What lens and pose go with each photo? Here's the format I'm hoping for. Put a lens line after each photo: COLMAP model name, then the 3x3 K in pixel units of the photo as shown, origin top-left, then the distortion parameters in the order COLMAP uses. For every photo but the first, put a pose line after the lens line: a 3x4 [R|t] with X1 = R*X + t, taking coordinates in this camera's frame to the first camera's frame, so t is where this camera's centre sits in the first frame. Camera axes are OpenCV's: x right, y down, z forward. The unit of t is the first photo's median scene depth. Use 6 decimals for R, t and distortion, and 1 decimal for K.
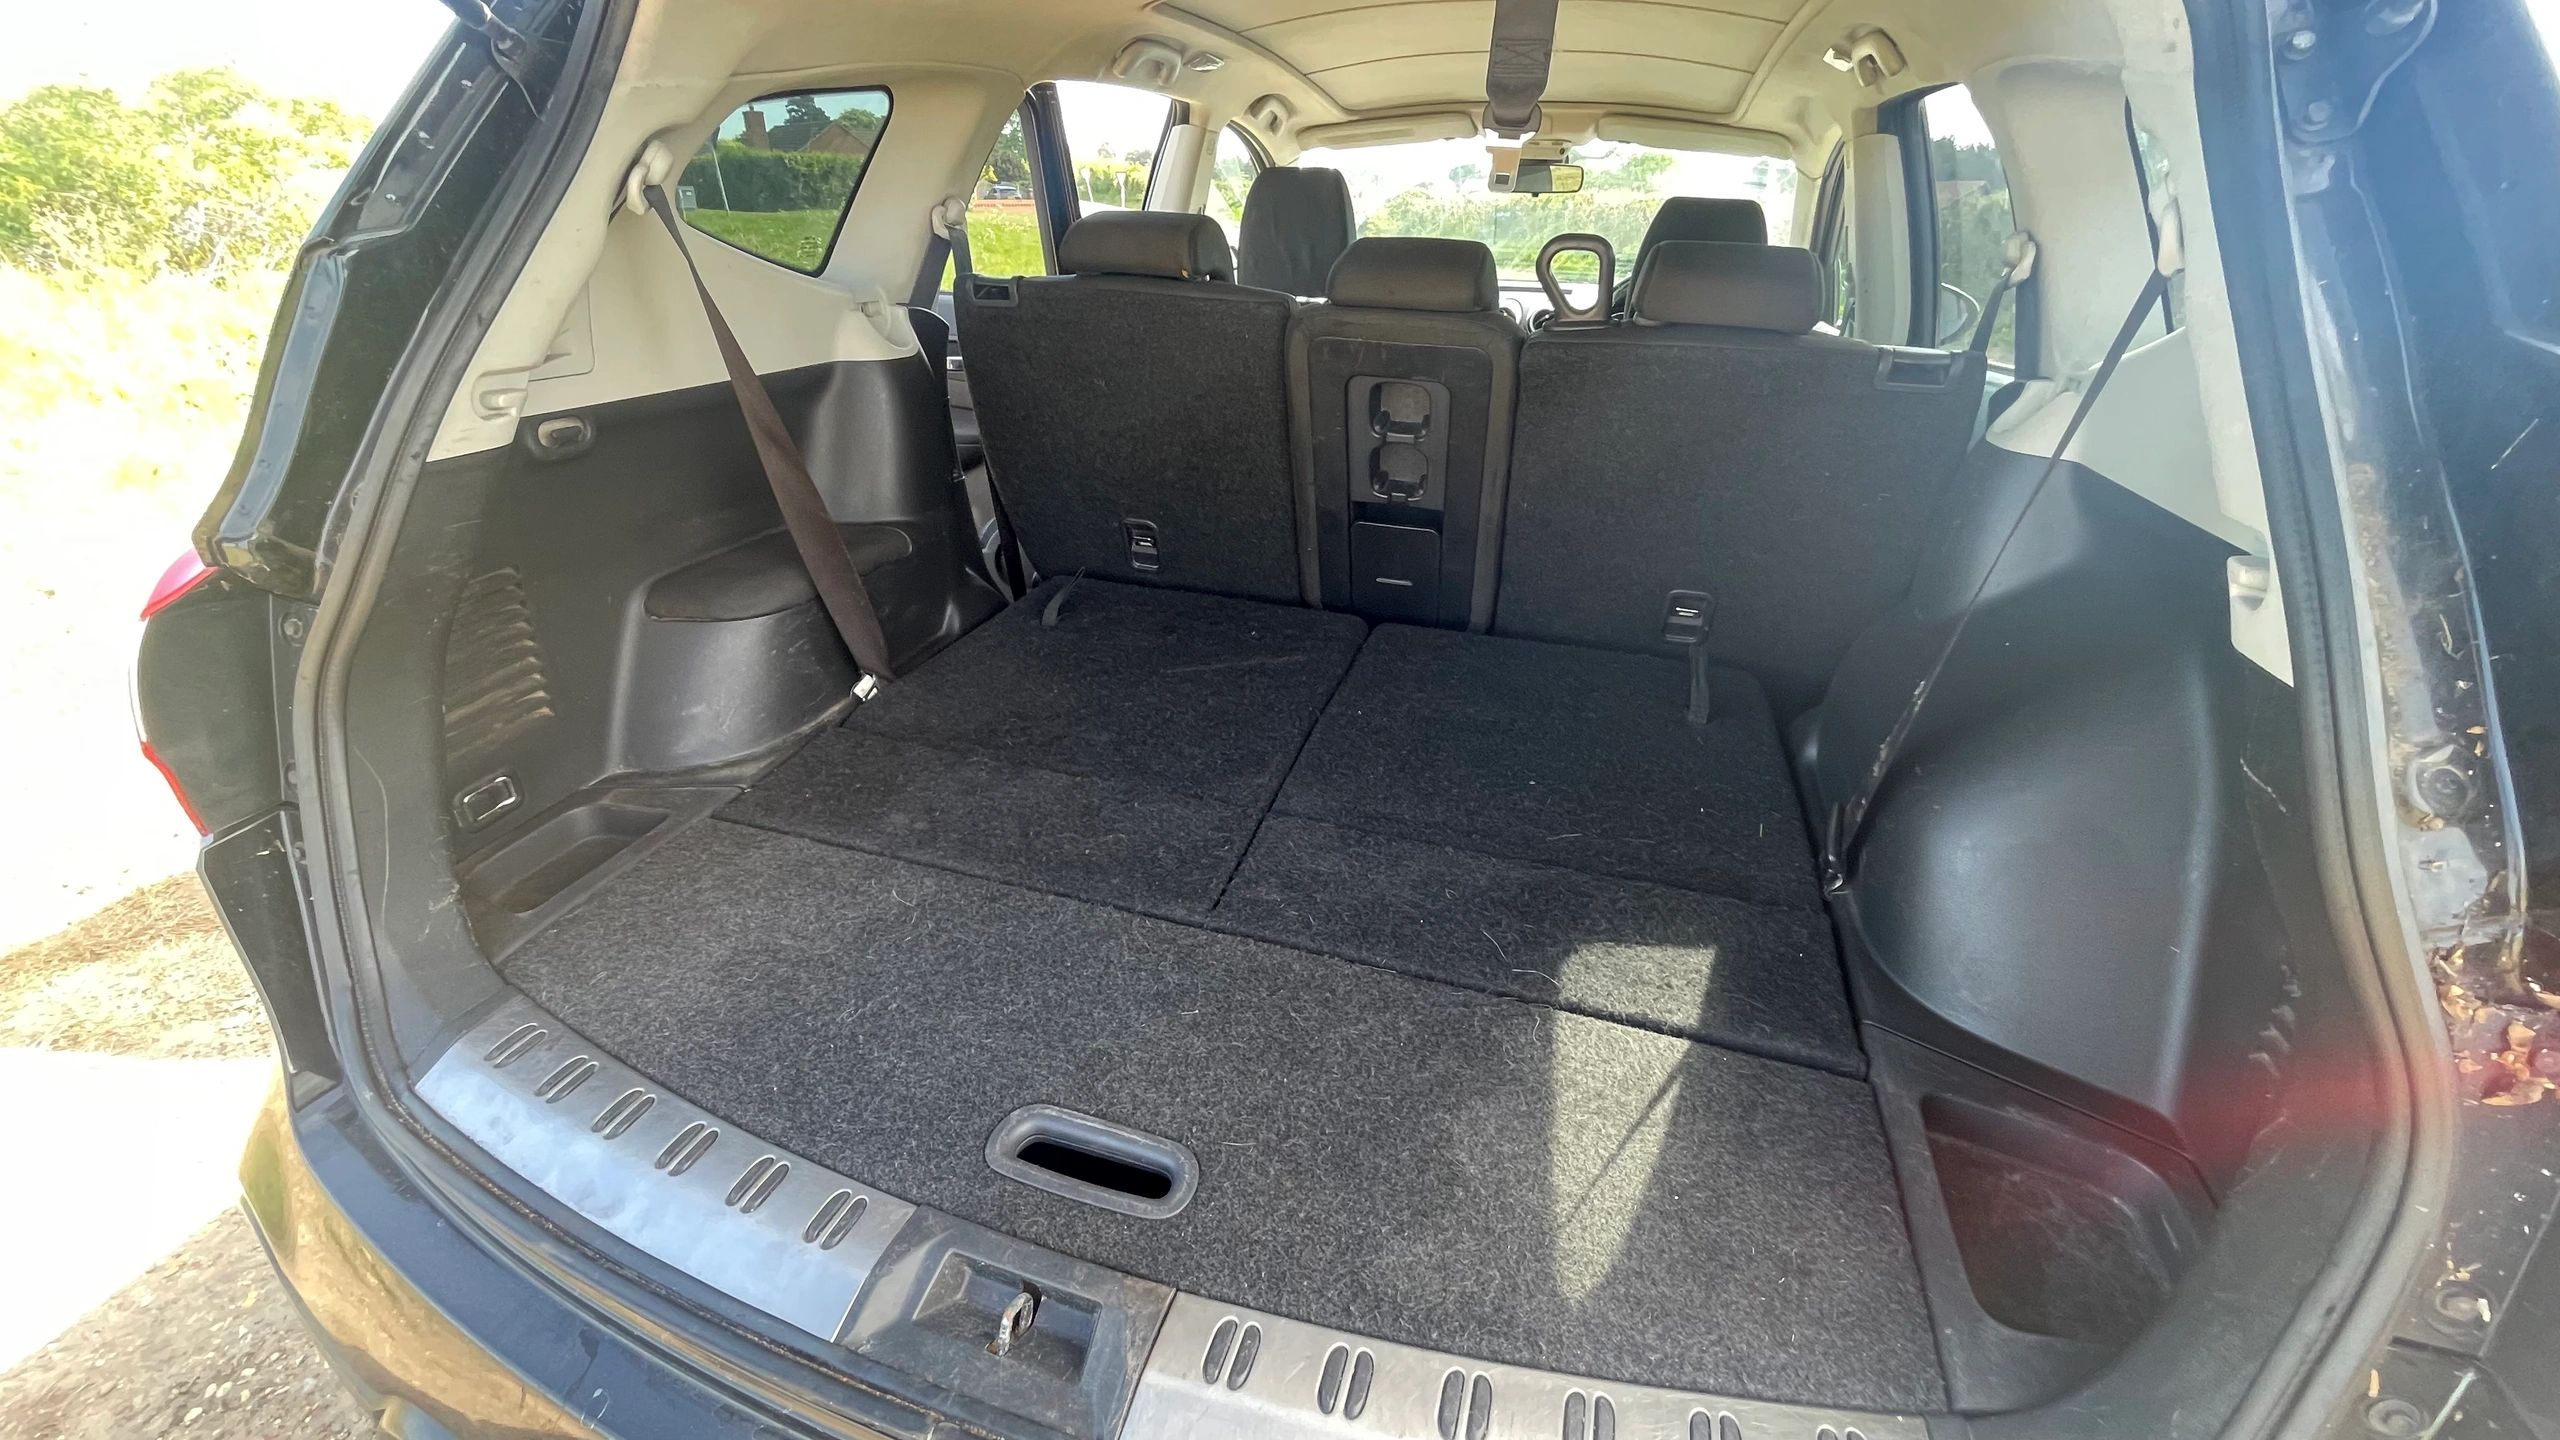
lens RADIAL K [[1044.6, 0, 1280.0], [0, 1044.6, 720.0], [0, 0, 1]] dist [-0.001608, -0.002105]
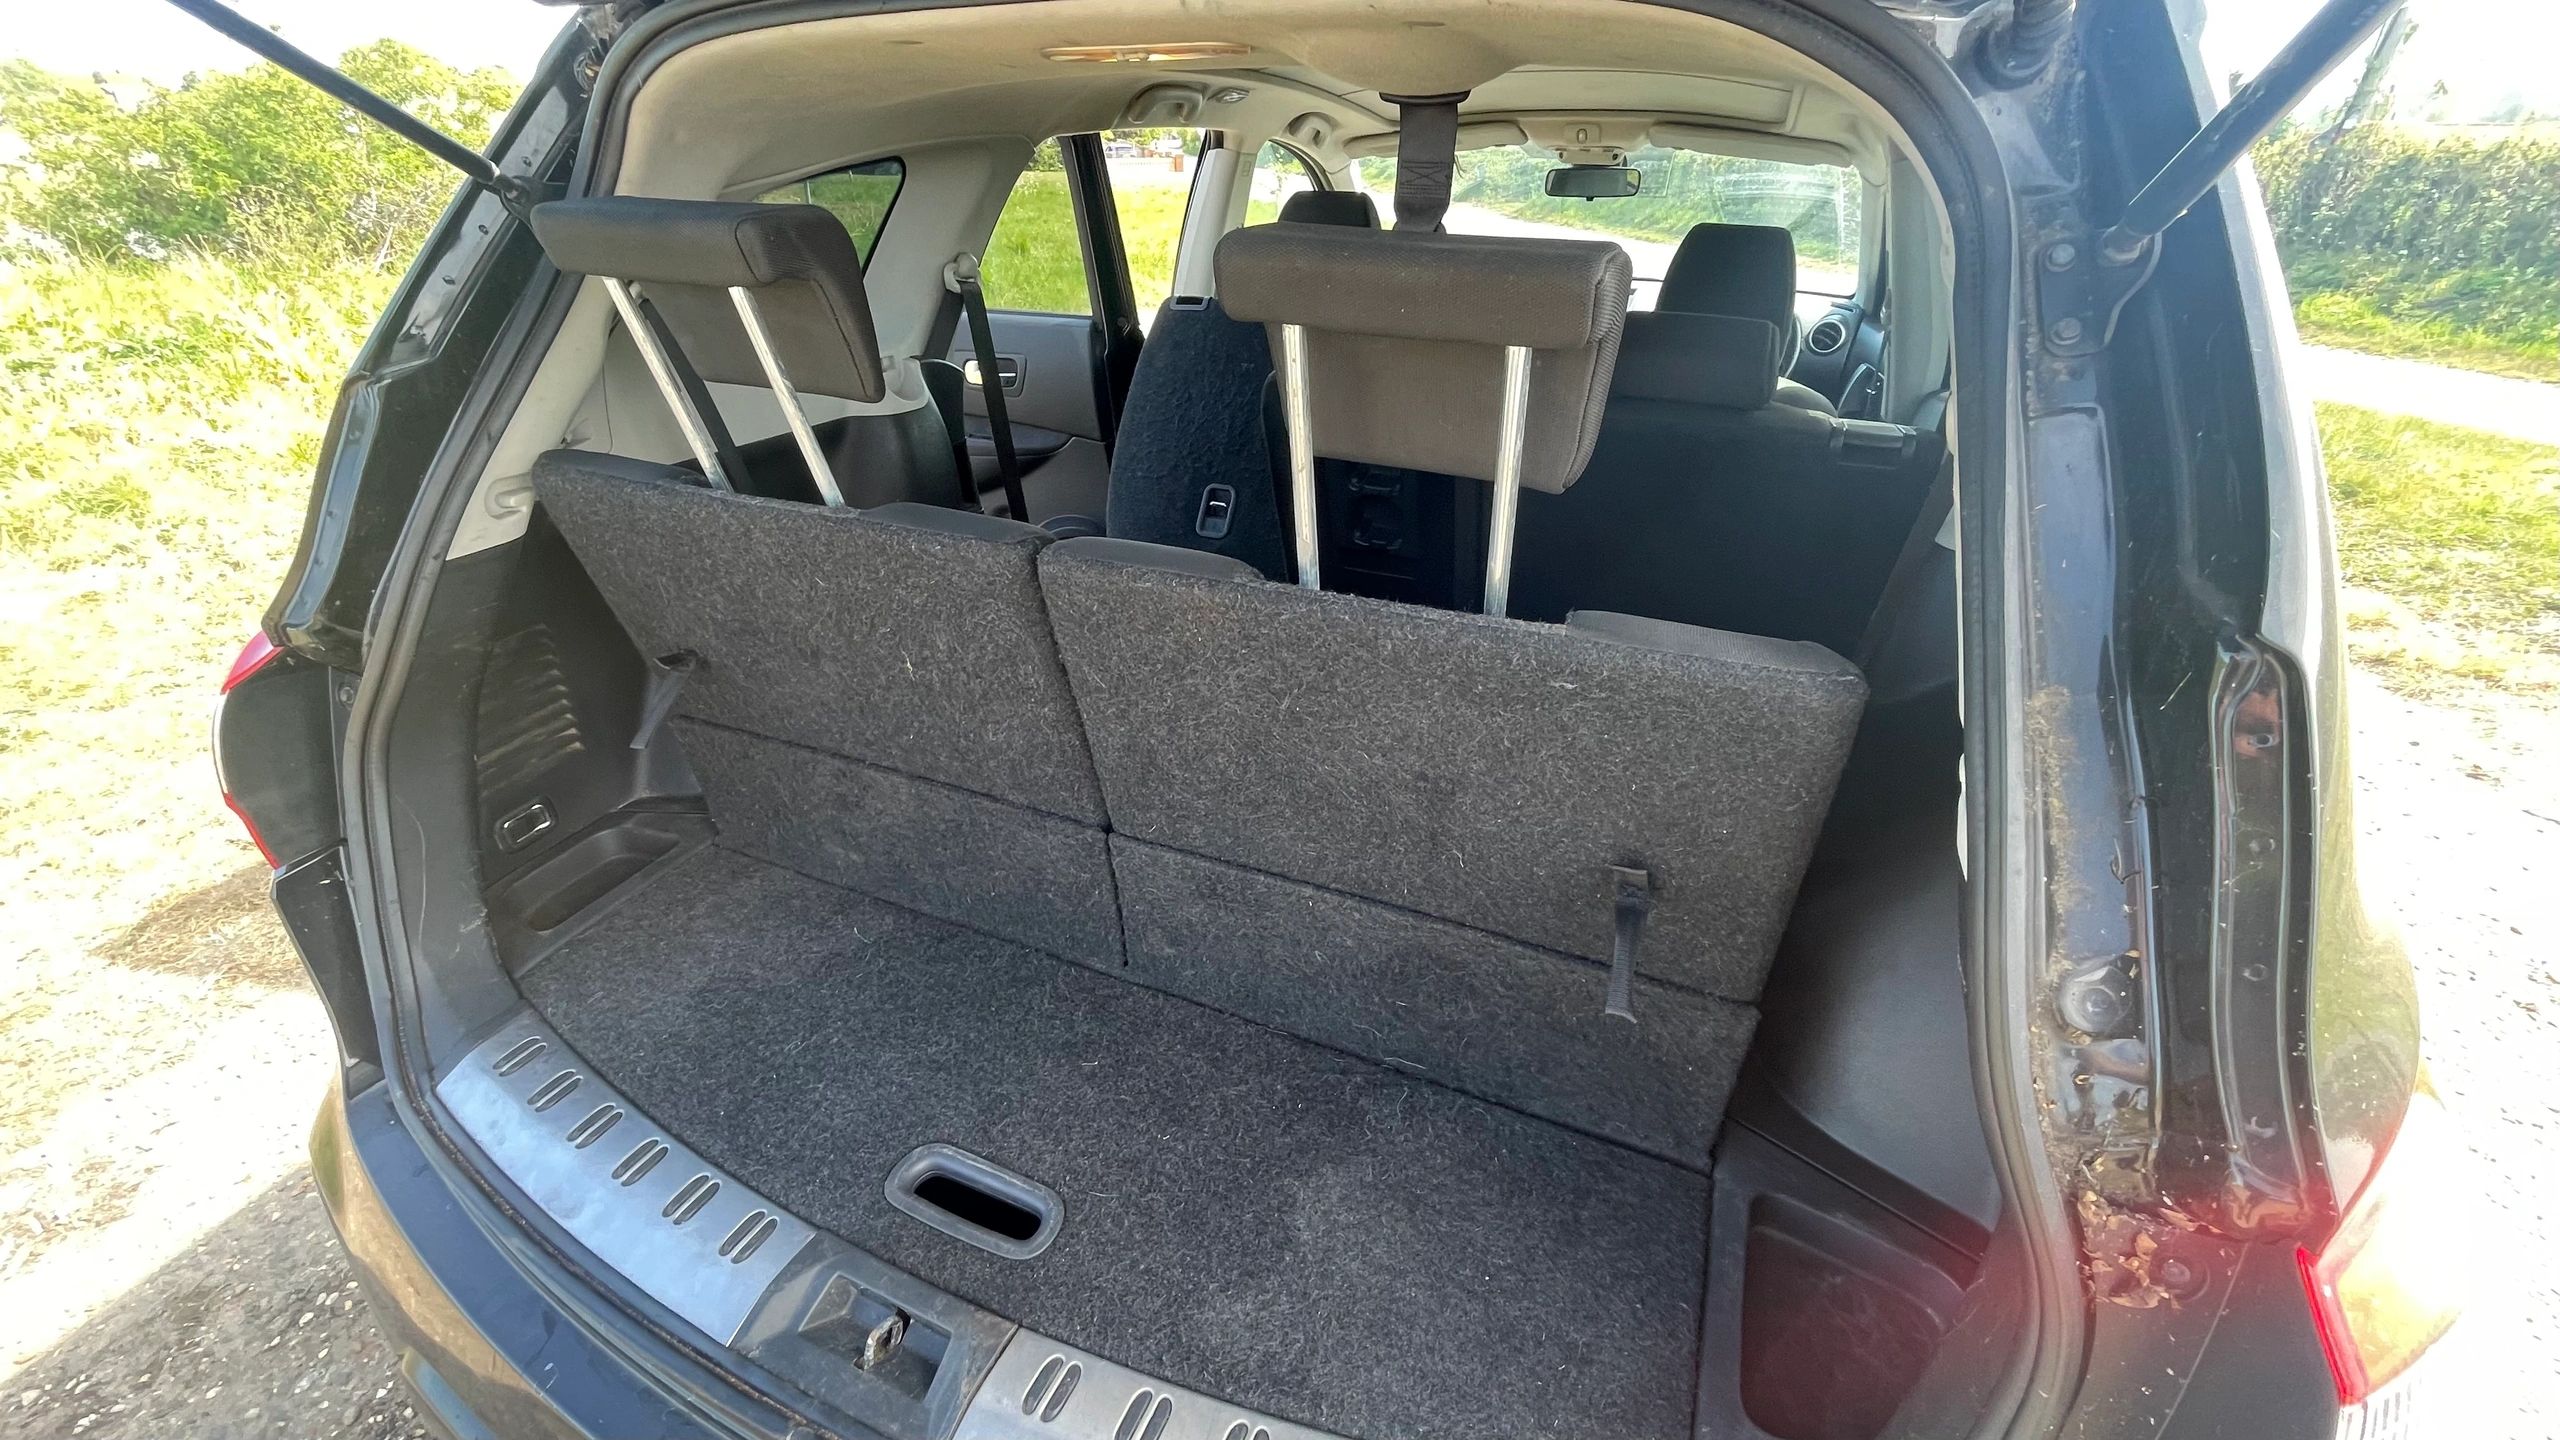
lens RADIAL K [[1048.0, 0, 1280.0], [0, 1048.0, 720.0], [0, 0, 1]] dist [-0.007669, 0.000244]
pose [[0.994886, 0.035646, -0.094506, 0.225310], [-0.032289, 0.998800, 0.036811, -0.142419], [0.095705, -0.033571, 0.994844, -0.077081]]
